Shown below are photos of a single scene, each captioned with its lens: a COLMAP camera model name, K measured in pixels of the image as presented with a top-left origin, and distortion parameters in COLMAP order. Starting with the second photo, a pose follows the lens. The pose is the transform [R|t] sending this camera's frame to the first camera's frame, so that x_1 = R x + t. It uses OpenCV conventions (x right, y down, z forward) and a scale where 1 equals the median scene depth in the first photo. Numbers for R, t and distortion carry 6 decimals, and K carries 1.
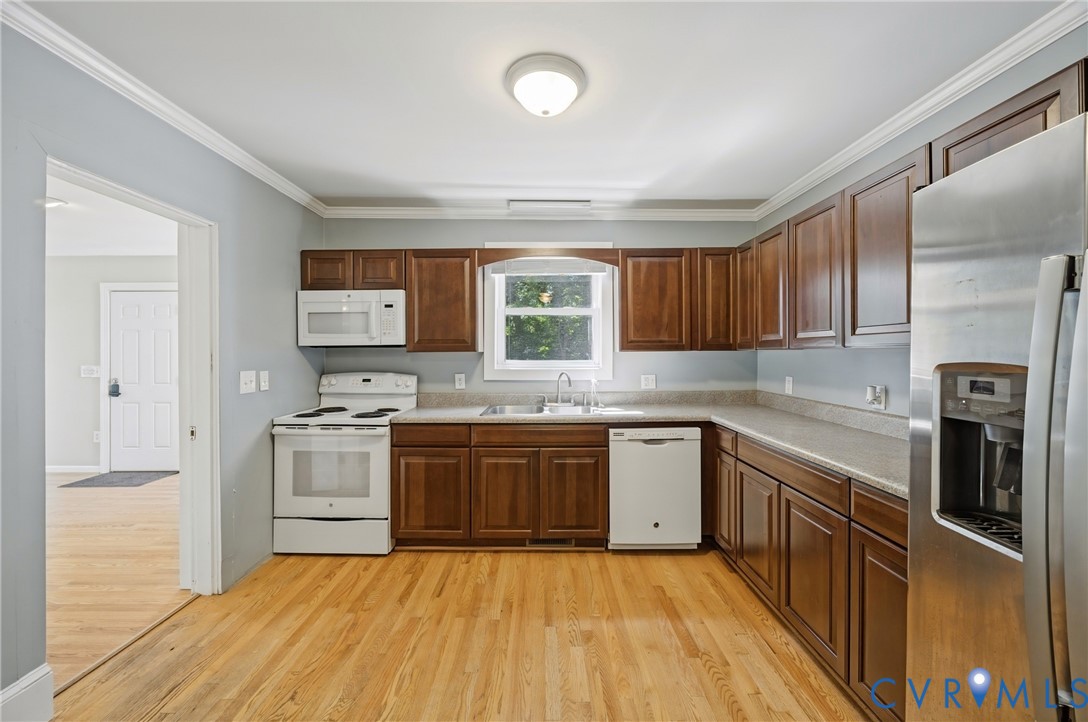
lens RADIAL K [[433.3, 0, 545.2], [0, 433.3, 356.6], [0, 0, 1]] dist [-0.008535, 0.000579]
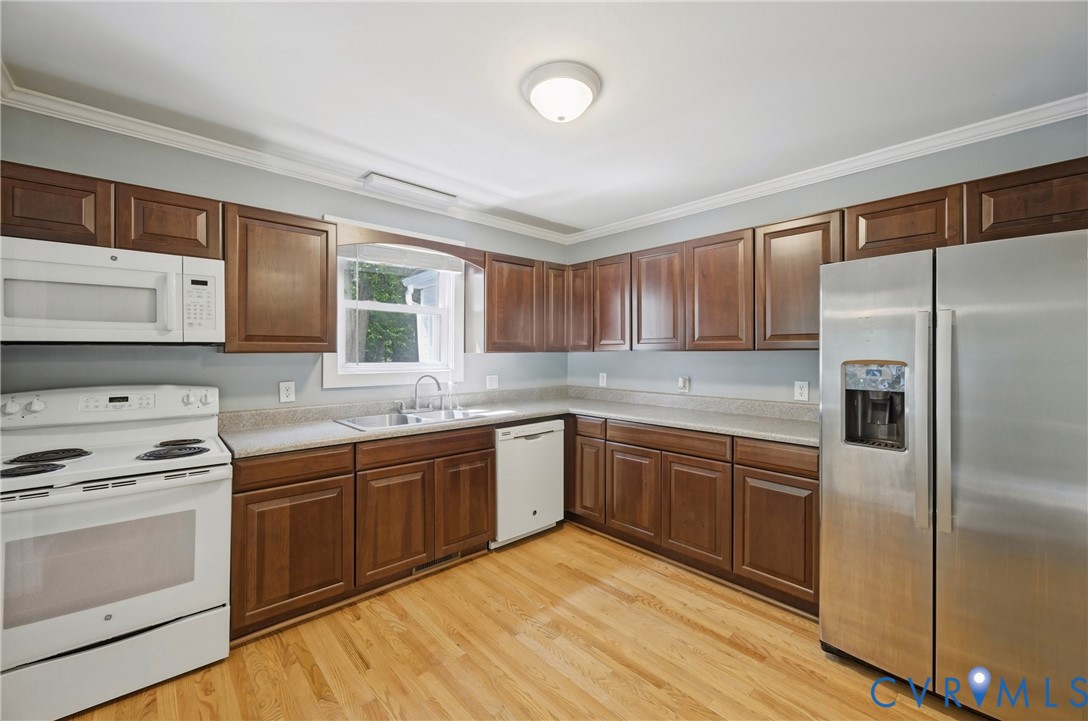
lens RADIAL K [[433.3, 0, 547.5], [0, 433.3, 356.2], [0, 0, 1]] dist [-0.008535, 0.000579]
pose [[0.732106, -0.002485, 0.681186, -0.452446], [0.004233, 0.999991, -0.000901, -0.002745], [-0.681178, 0.003543, 0.732110, 0.177479]]
